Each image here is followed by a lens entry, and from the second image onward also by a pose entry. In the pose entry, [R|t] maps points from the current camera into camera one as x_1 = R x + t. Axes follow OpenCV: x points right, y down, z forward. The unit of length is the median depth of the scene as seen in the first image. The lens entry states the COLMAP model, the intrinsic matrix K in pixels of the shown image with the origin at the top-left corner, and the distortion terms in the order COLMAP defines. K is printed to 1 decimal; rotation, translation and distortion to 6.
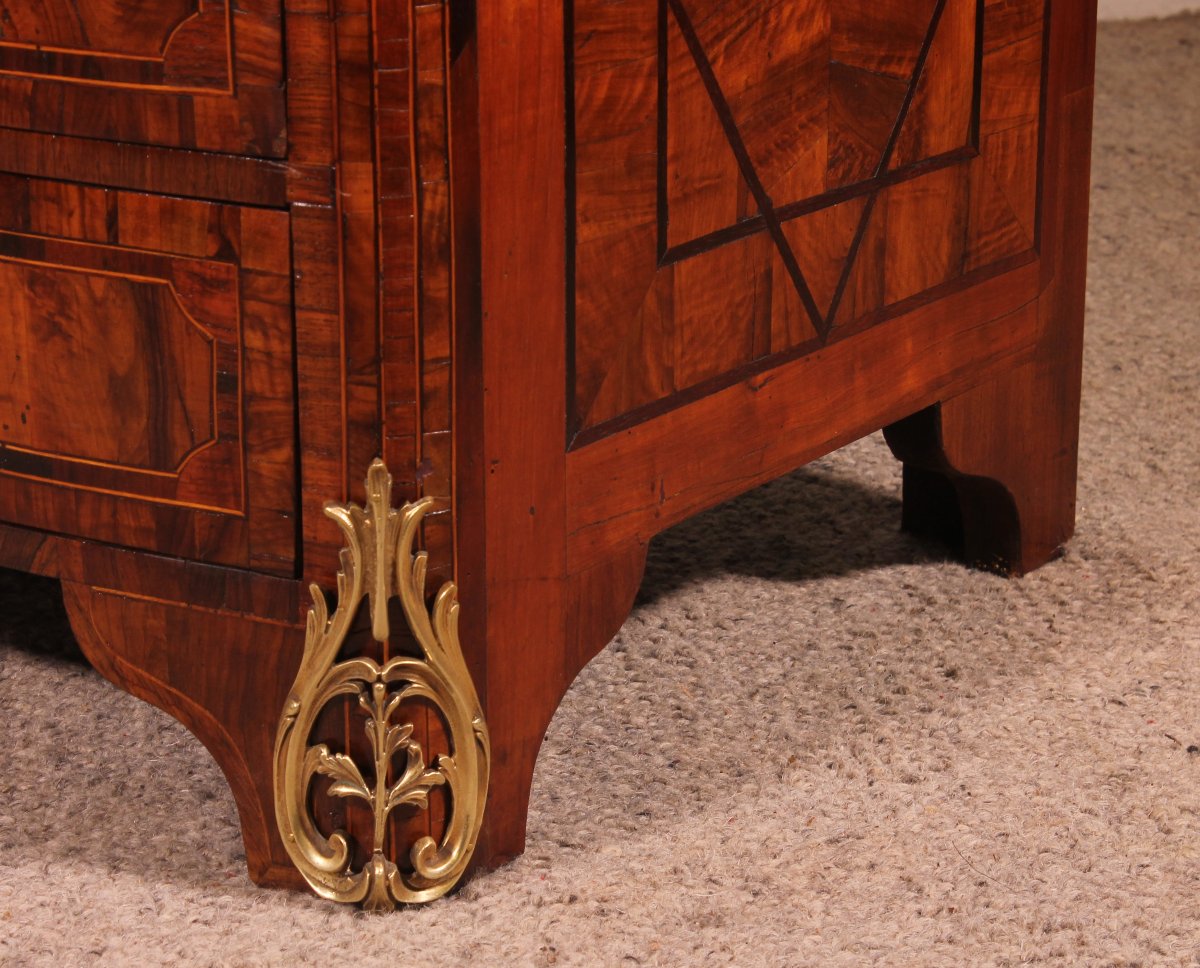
lens RADIAL K [[3470.6, 0, 579.7], [0, 3470.6, 484.2], [0, 0, 1]] dist [0.103423, 0.133888]
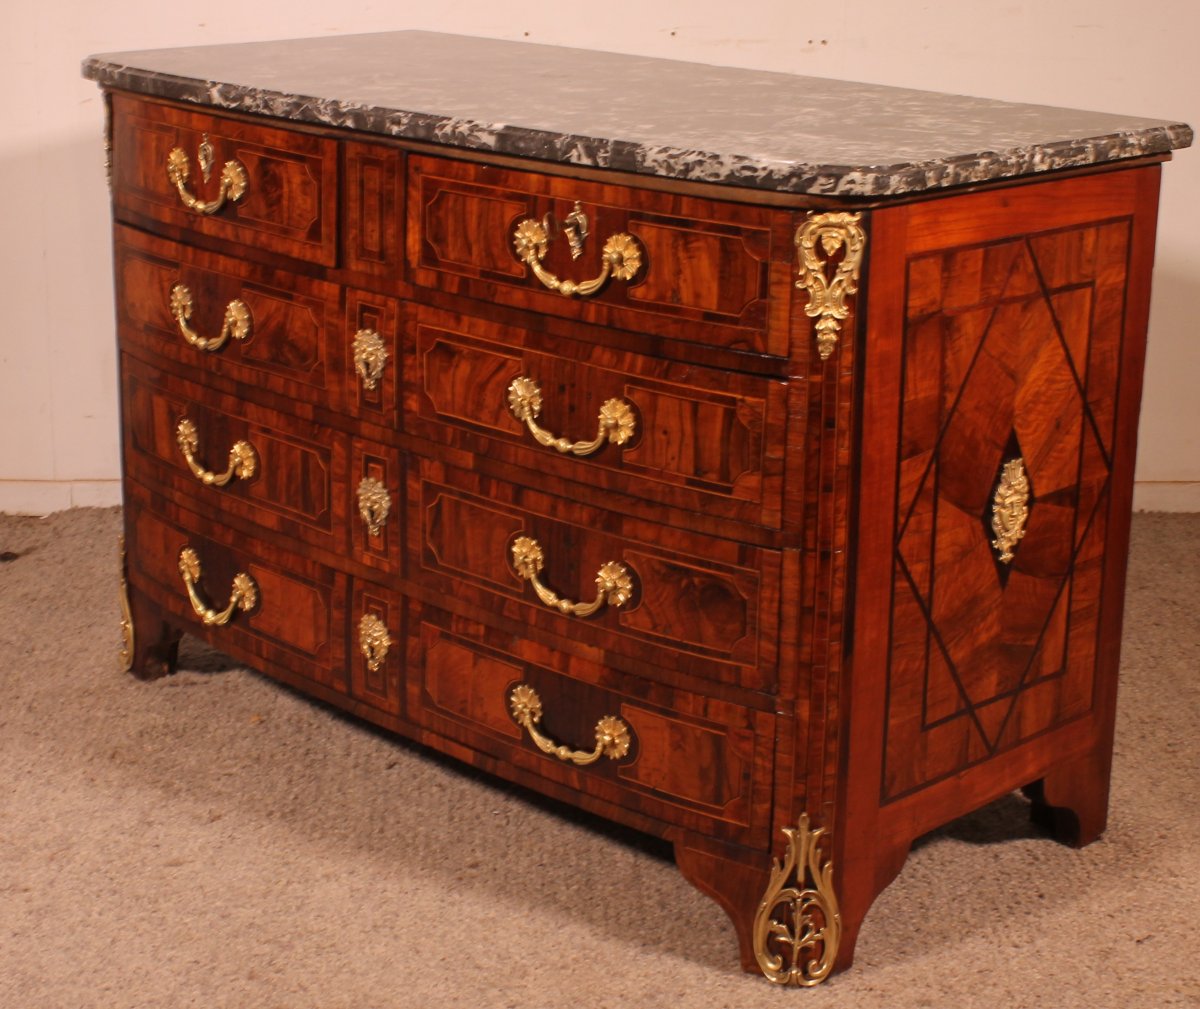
lens RADIAL K [[2206.9, 0, 600.0], [0, 2206.9, 504.5], [0, 0, 1]] dist [-0.032829, 0.005888]
pose [[0.988768, 0.057936, -0.137771, 0.003181], [-0.064785, 0.996850, -0.045752, -0.136041], [0.134687, 0.054163, 0.989407, -0.579407]]
